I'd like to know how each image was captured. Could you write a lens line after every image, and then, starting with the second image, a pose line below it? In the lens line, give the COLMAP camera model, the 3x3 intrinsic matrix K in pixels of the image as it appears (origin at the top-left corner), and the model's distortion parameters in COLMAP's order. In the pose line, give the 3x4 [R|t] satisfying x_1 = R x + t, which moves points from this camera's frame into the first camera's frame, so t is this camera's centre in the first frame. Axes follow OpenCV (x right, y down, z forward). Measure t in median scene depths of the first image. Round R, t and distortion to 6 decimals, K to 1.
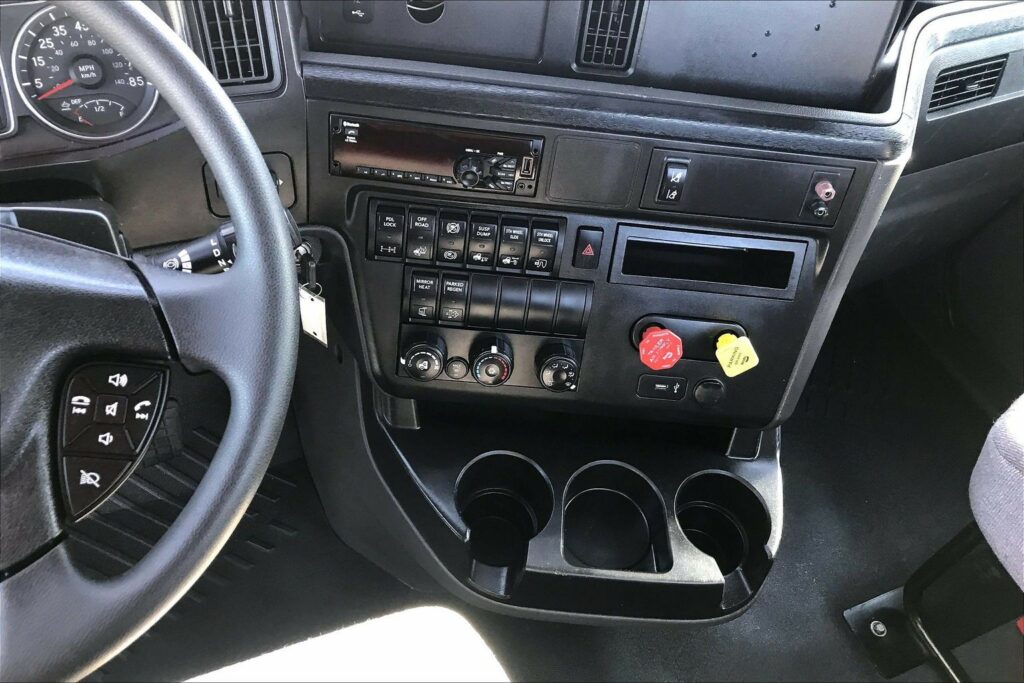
lens RADIAL K [[819.7, 0, 496.2], [0, 819.7, 345.0], [0, 0, 1]] dist [0.071956, -0.088550]
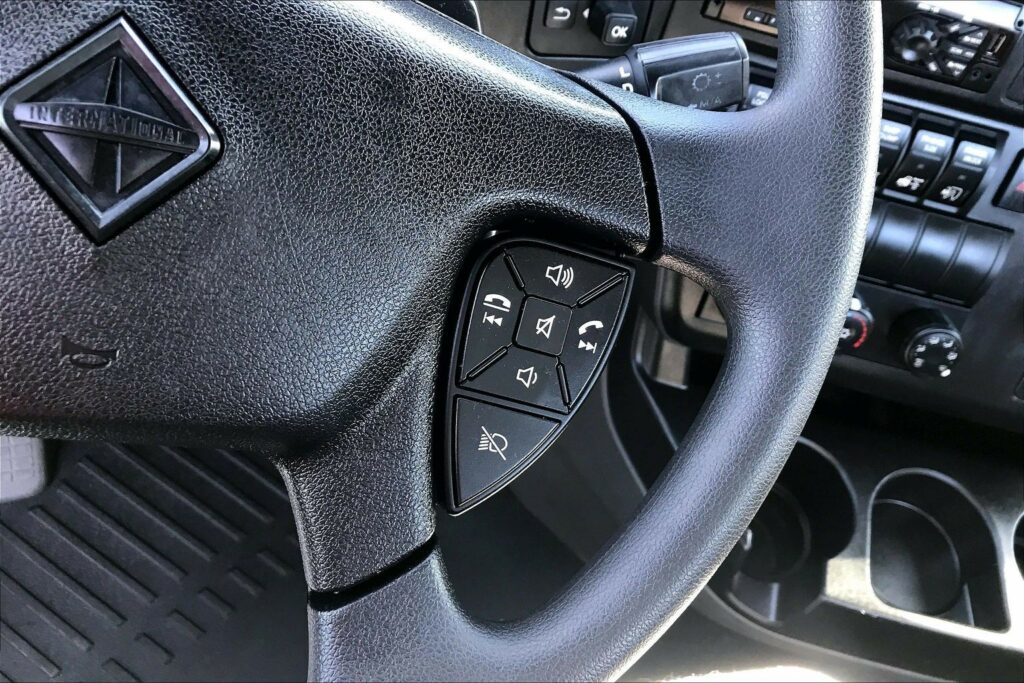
lens RADIAL K [[843.2, 0, 512.0], [0, 843.2, 341.5], [0, 0, 1]] dist [-0.001878, -0.007848]
pose [[0.986225, 0.162782, -0.029370, -0.297687], [-0.159944, 0.983749, 0.081578, 0.028893], [0.042172, -0.075757, 0.996234, 0.279929]]
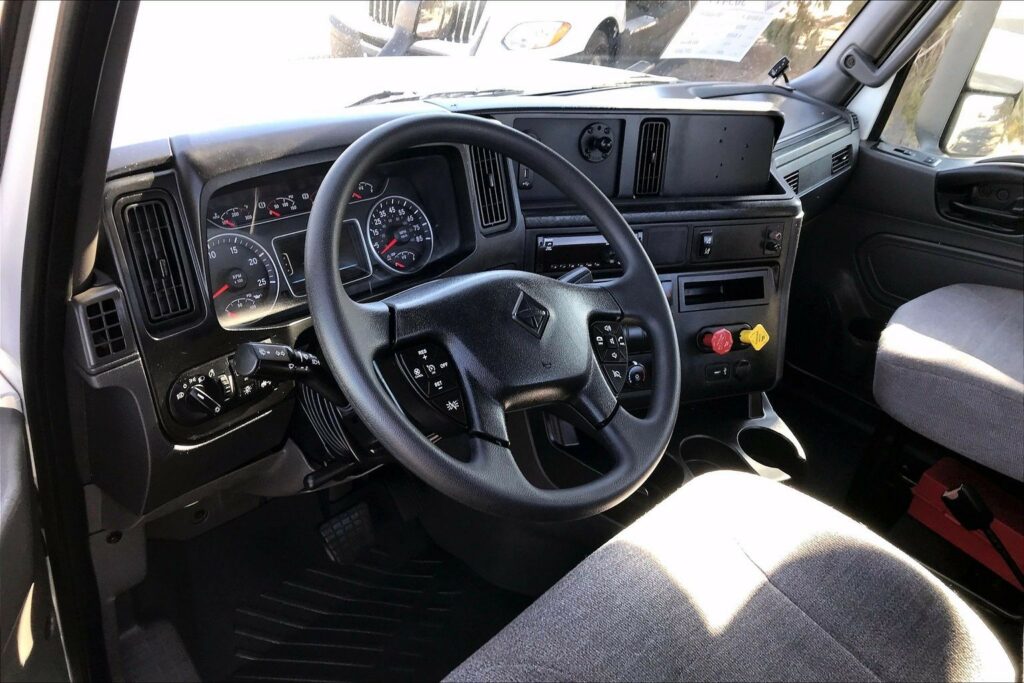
lens RADIAL K [[819.7, 0, 496.2], [0, 819.7, 345.0], [0, 0, 1]] dist [0.071956, -0.088550]
pose [[0.916886, -0.201416, 0.344604, -0.890403], [0.289174, 0.930300, -0.225657, 0.286744], [-0.275134, 0.306552, 0.911223, -0.454239]]
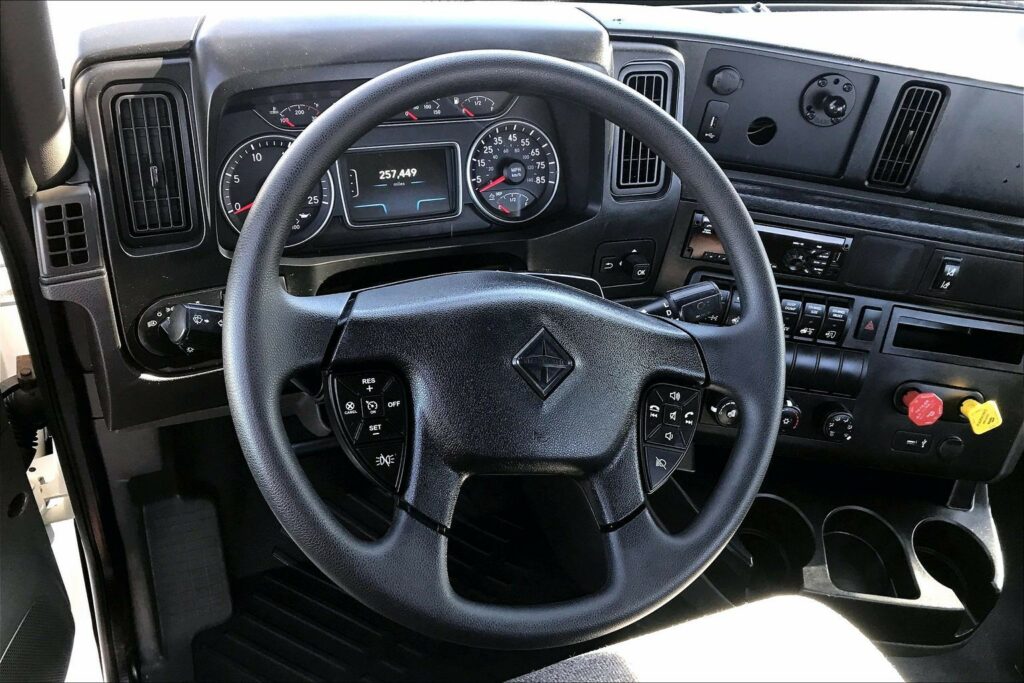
lens RADIAL K [[882.4, 0, 512.0], [0, 882.4, 341.5], [0, 0, 1]] dist [0.031832, -0.015655]
pose [[0.998443, 0.045160, 0.032731, -0.508515], [-0.041465, 0.993510, -0.105913, 0.078688], [-0.037302, 0.104391, 0.993837, -0.334324]]
